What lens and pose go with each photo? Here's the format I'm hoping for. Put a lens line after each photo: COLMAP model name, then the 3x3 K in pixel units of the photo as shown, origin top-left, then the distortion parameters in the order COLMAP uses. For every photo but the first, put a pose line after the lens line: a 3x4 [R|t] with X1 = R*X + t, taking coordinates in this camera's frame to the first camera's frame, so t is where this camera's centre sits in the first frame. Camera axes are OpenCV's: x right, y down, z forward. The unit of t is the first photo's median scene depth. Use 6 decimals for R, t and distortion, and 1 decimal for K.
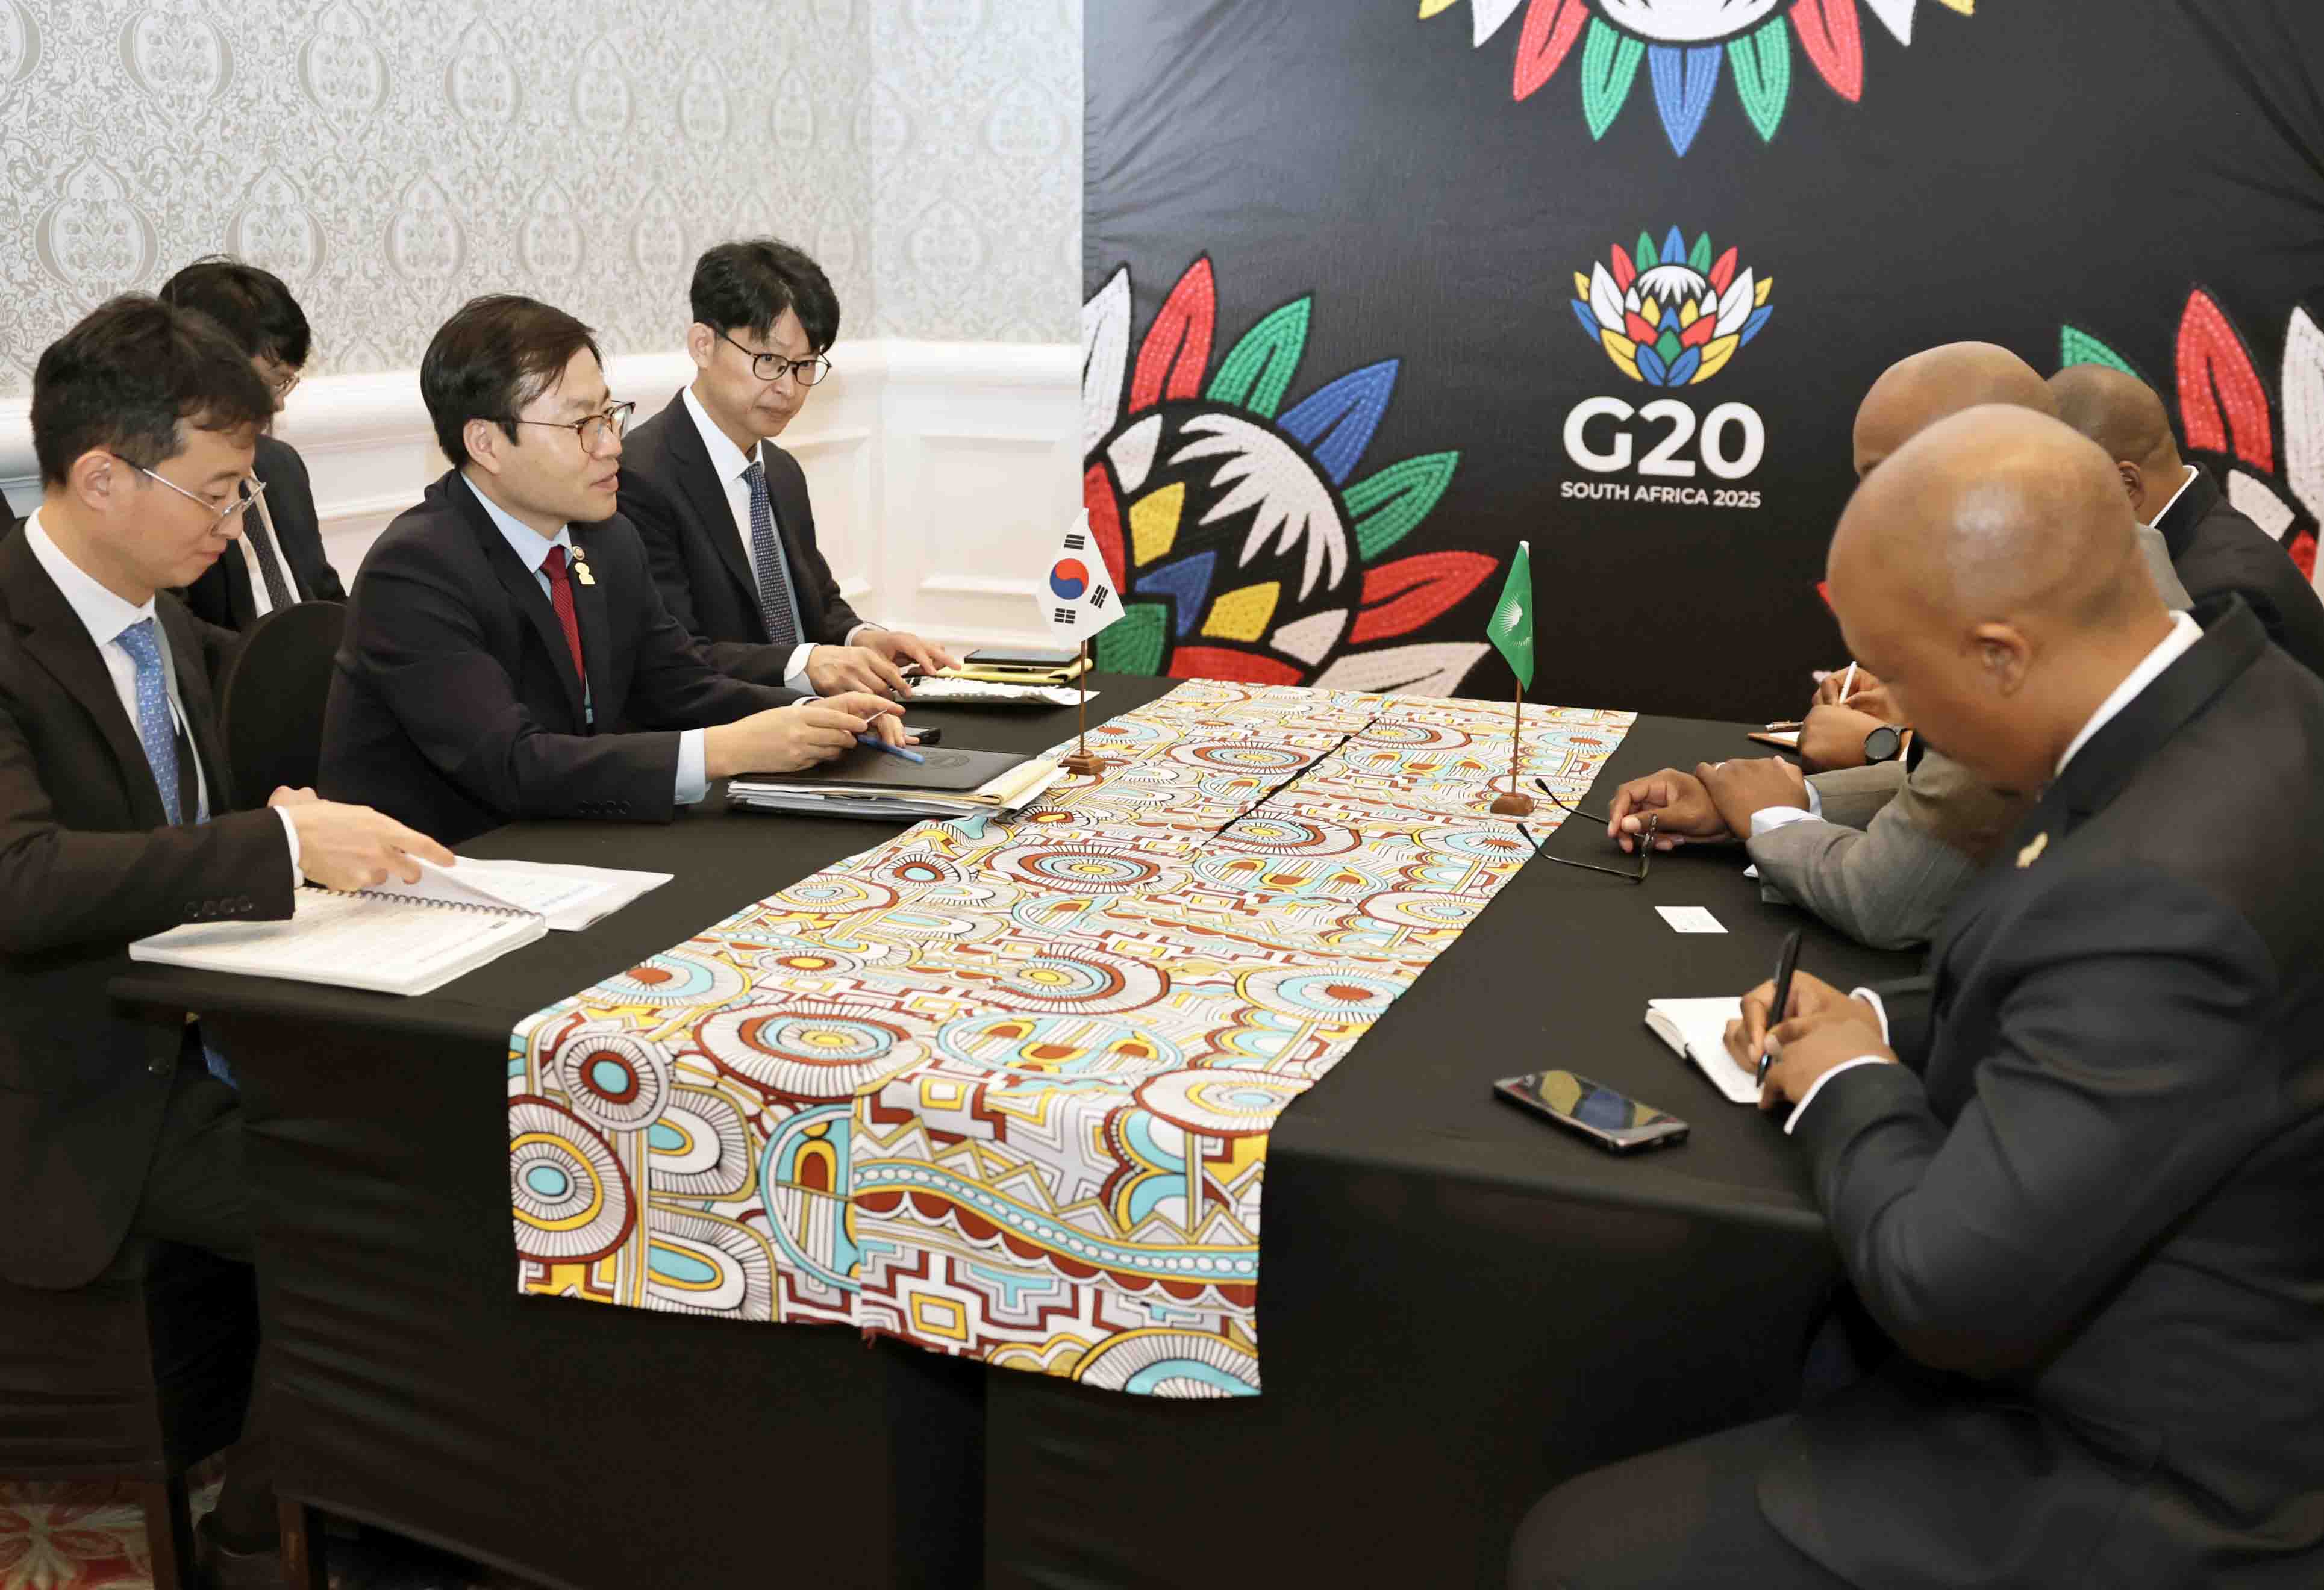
lens RADIAL K [[3137.9, 0, 1162.0], [0, 3137.9, 795.0], [0, 0, 1]] dist [-0.105114, 0.402154]
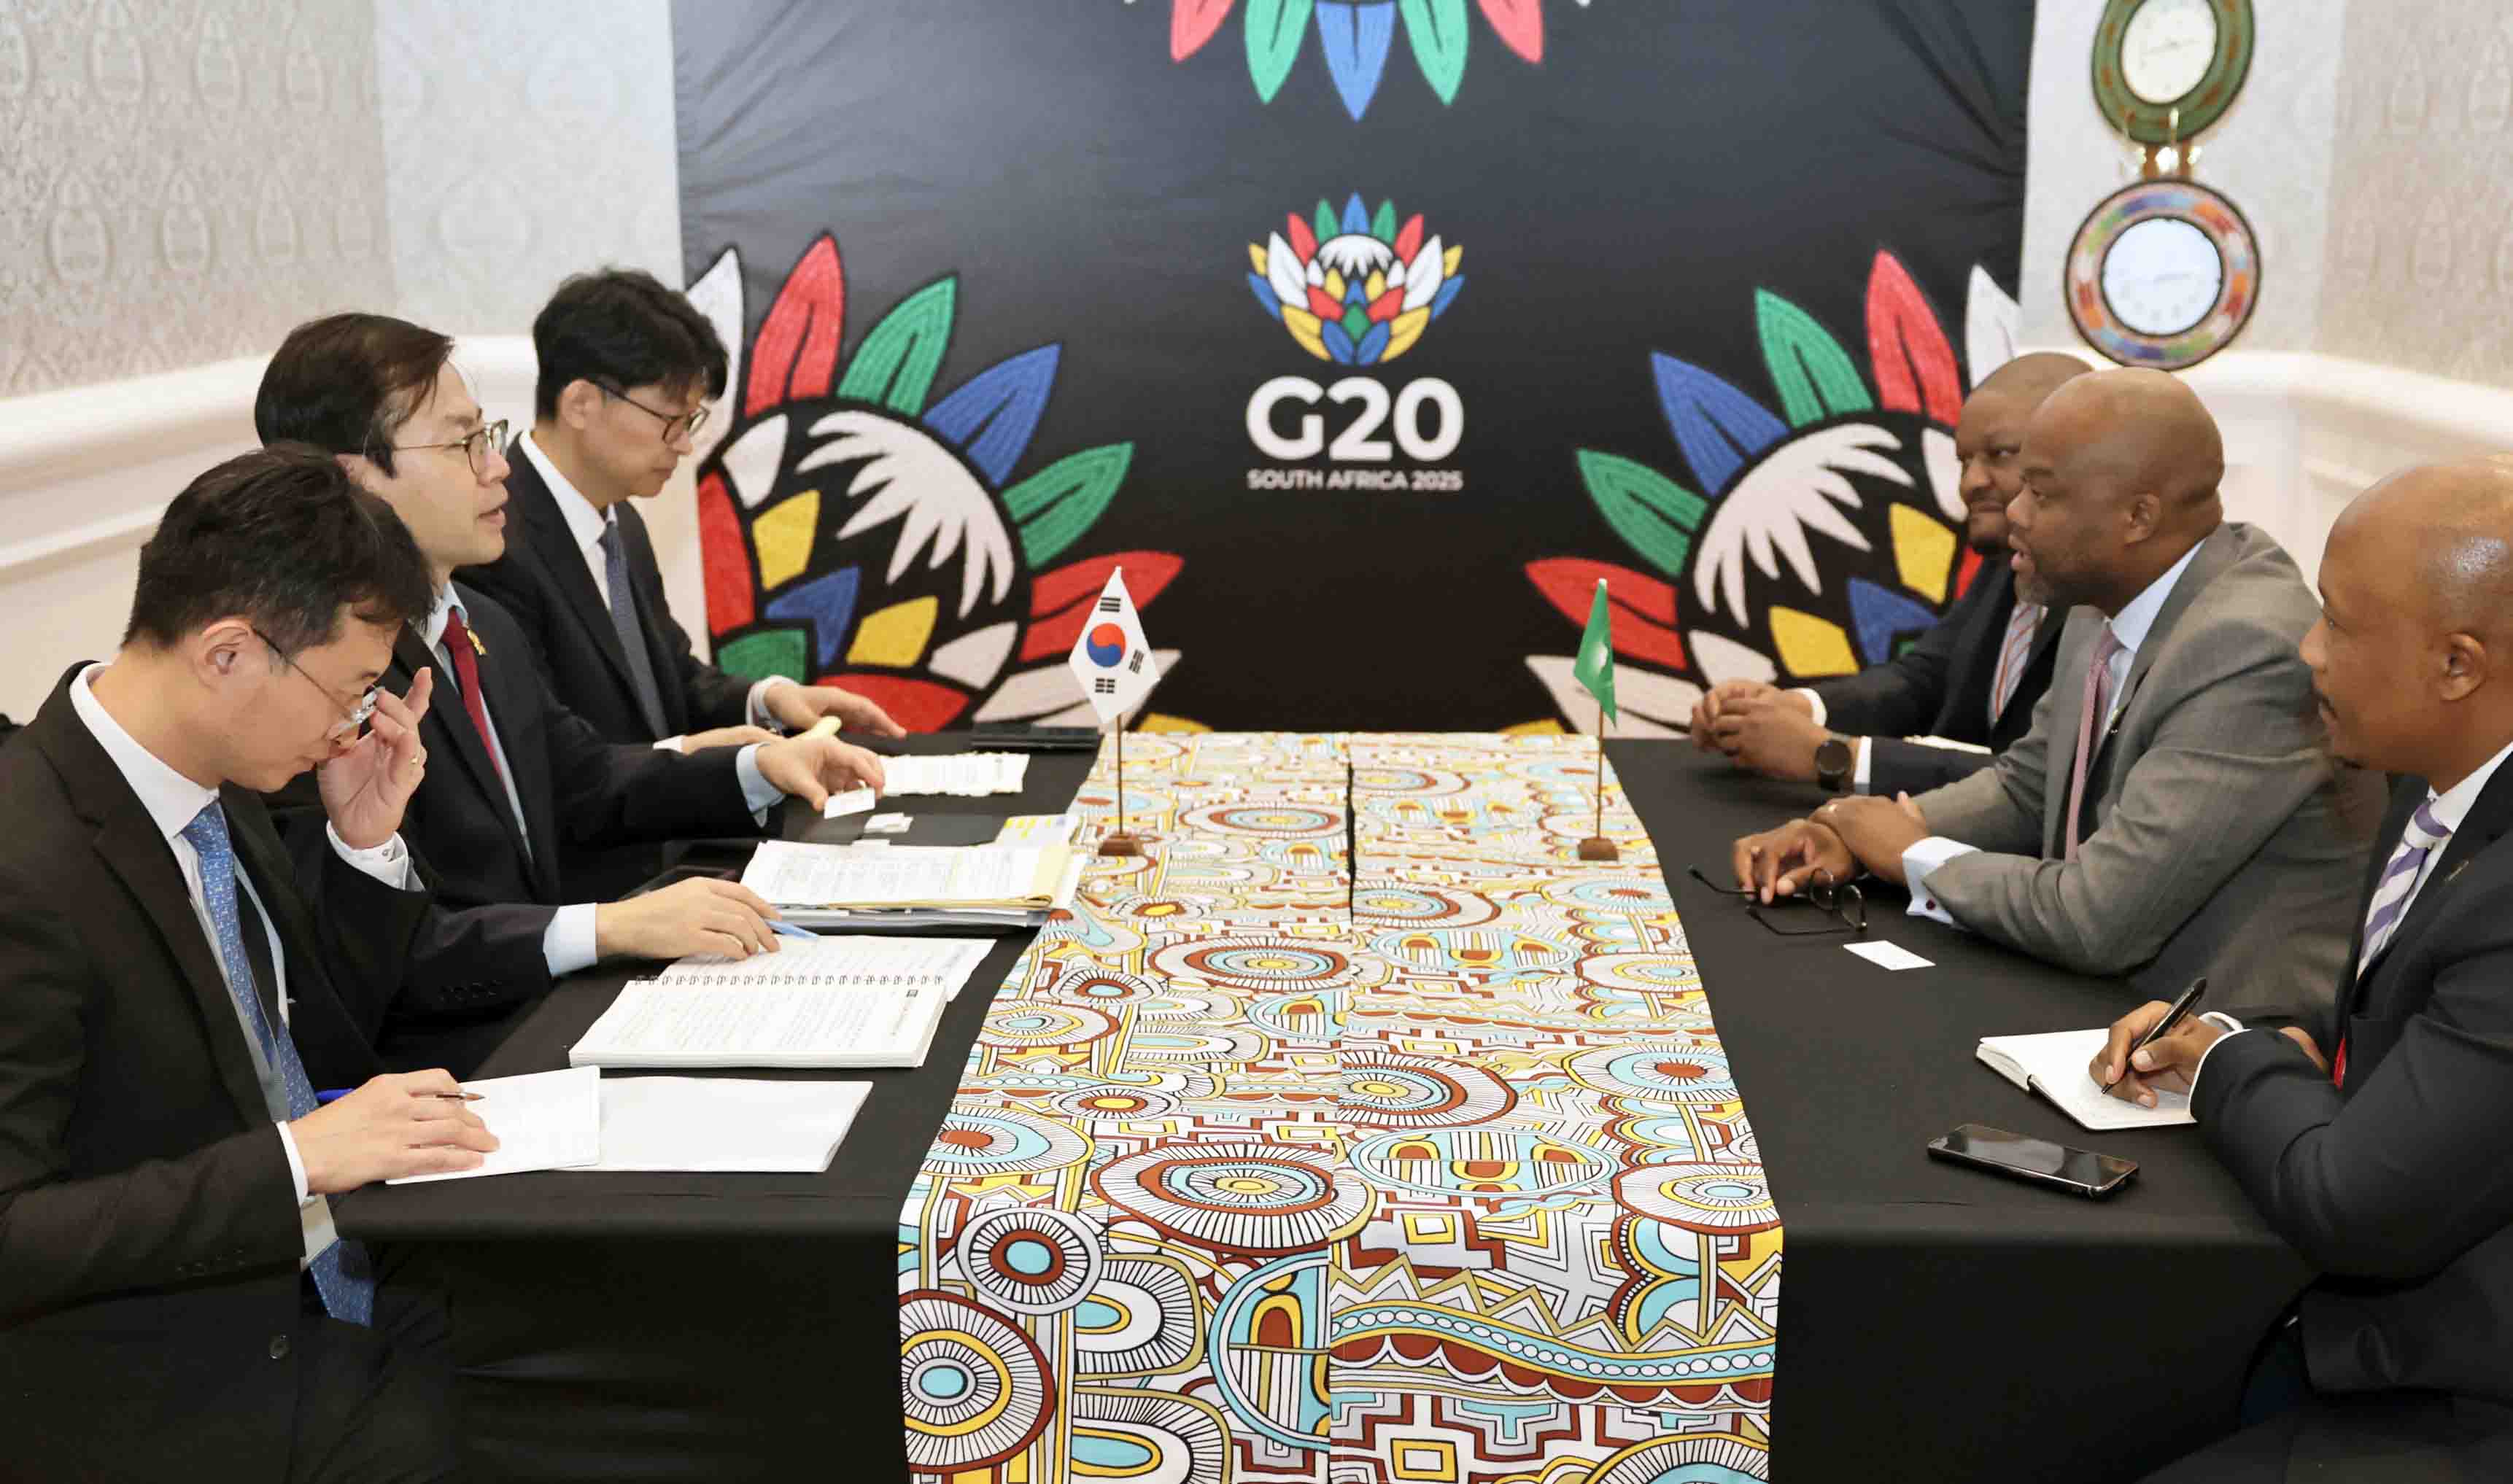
lens RADIAL K [[3718.1, 0, 1256.5], [0, 3718.1, 742.0], [0, 0, 1]] dist [-0.034254, 0.152923]
pose [[0.916844, -0.081998, 0.390735, -0.329711], [0.078809, 0.996596, 0.024218, -0.050240], [-0.391390, 0.008590, 0.920185, -0.012898]]
